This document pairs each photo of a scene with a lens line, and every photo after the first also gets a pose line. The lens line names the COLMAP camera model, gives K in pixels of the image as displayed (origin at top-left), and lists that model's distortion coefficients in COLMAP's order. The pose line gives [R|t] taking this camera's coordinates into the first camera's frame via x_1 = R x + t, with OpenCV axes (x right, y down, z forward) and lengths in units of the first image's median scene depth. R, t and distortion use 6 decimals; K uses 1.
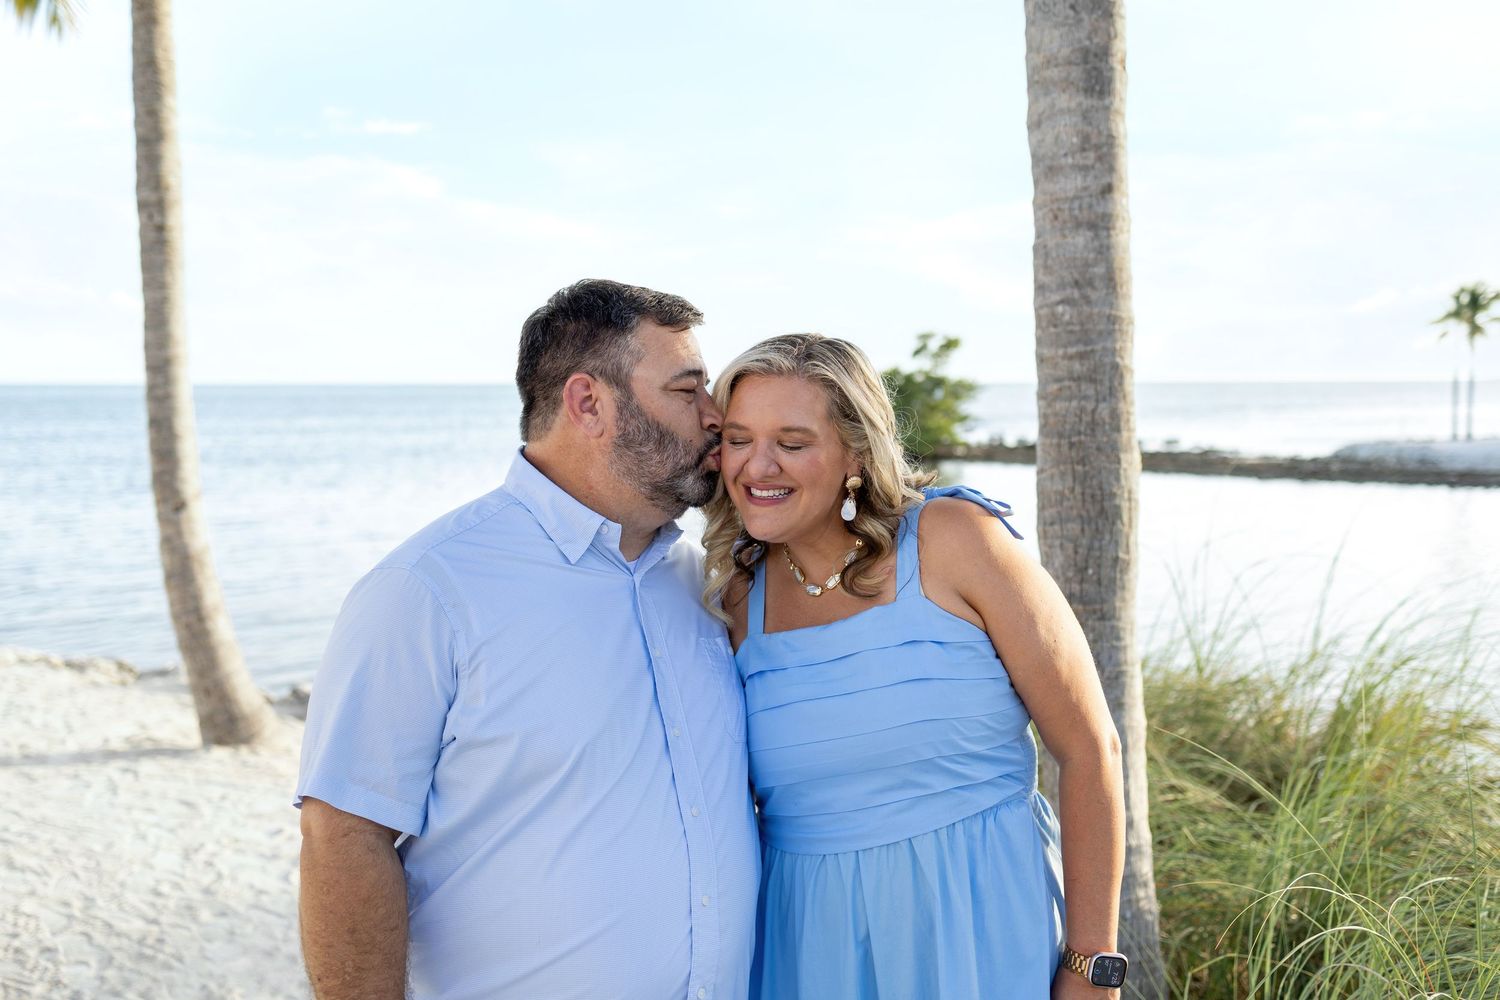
lens RADIAL K [[1533.3, 0, 752.9], [0, 1533.3, 496.9], [0, 0, 1]] dist [-0.010620, 0.000000]
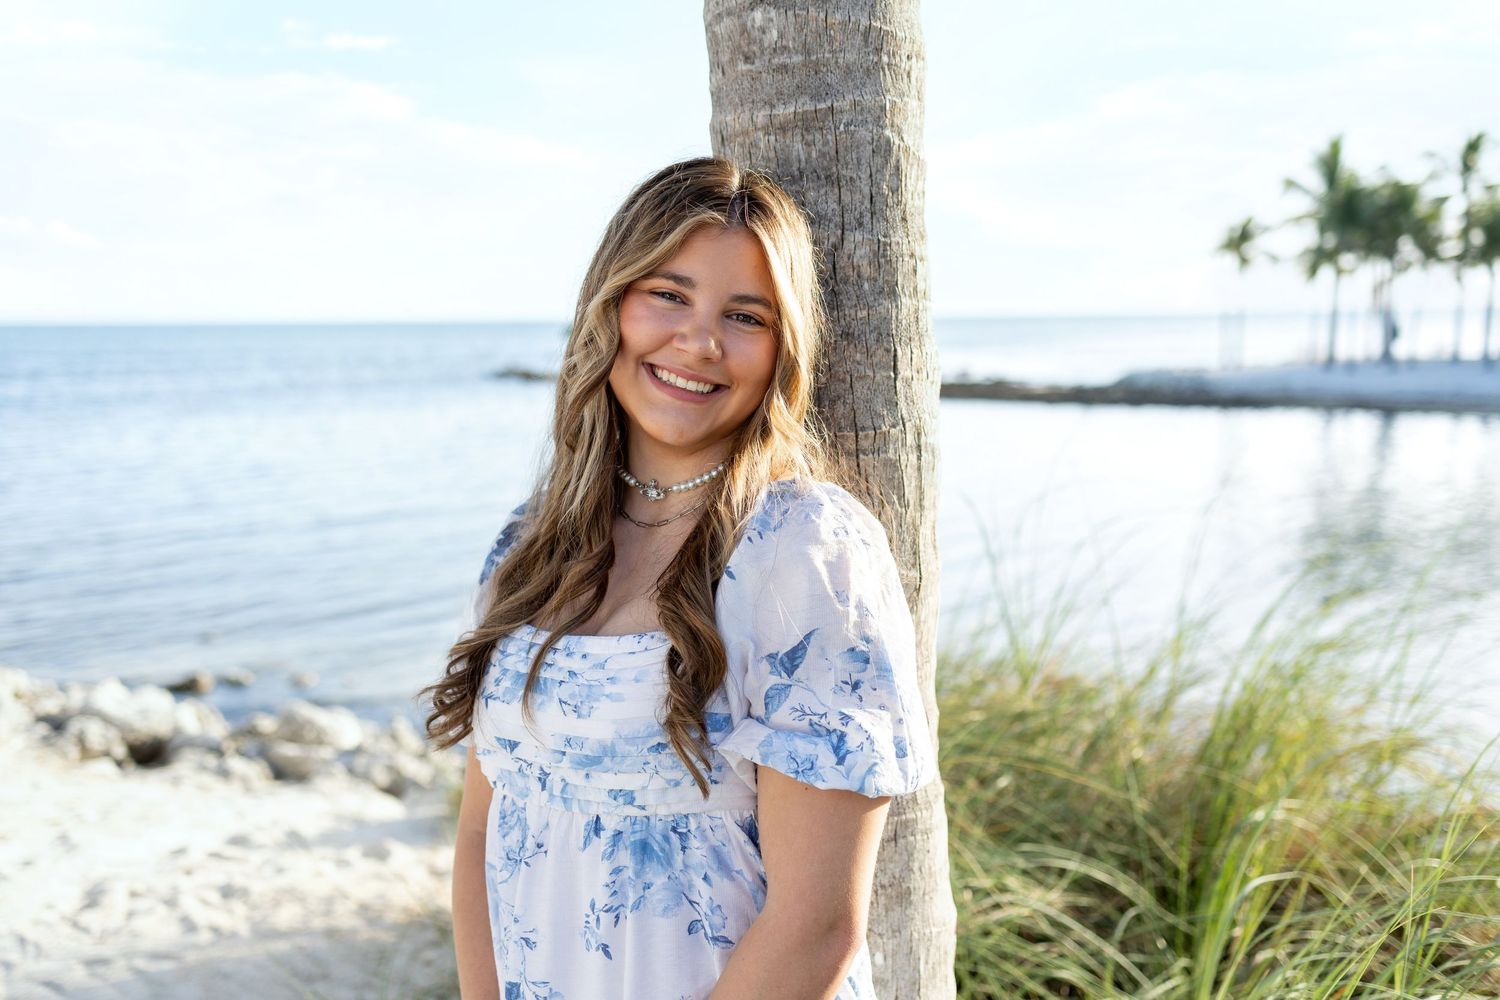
lens RADIAL K [[1533.3, 0, 751.4], [0, 1533.3, 487.0], [0, 0, 1]] dist [-0.010620, 0.000000]
pose [[0.991581, -0.020290, 0.127891, 0.139605], [0.015443, 0.999128, 0.038783, -0.005220], [-0.128566, -0.036482, 0.991030, 0.560083]]
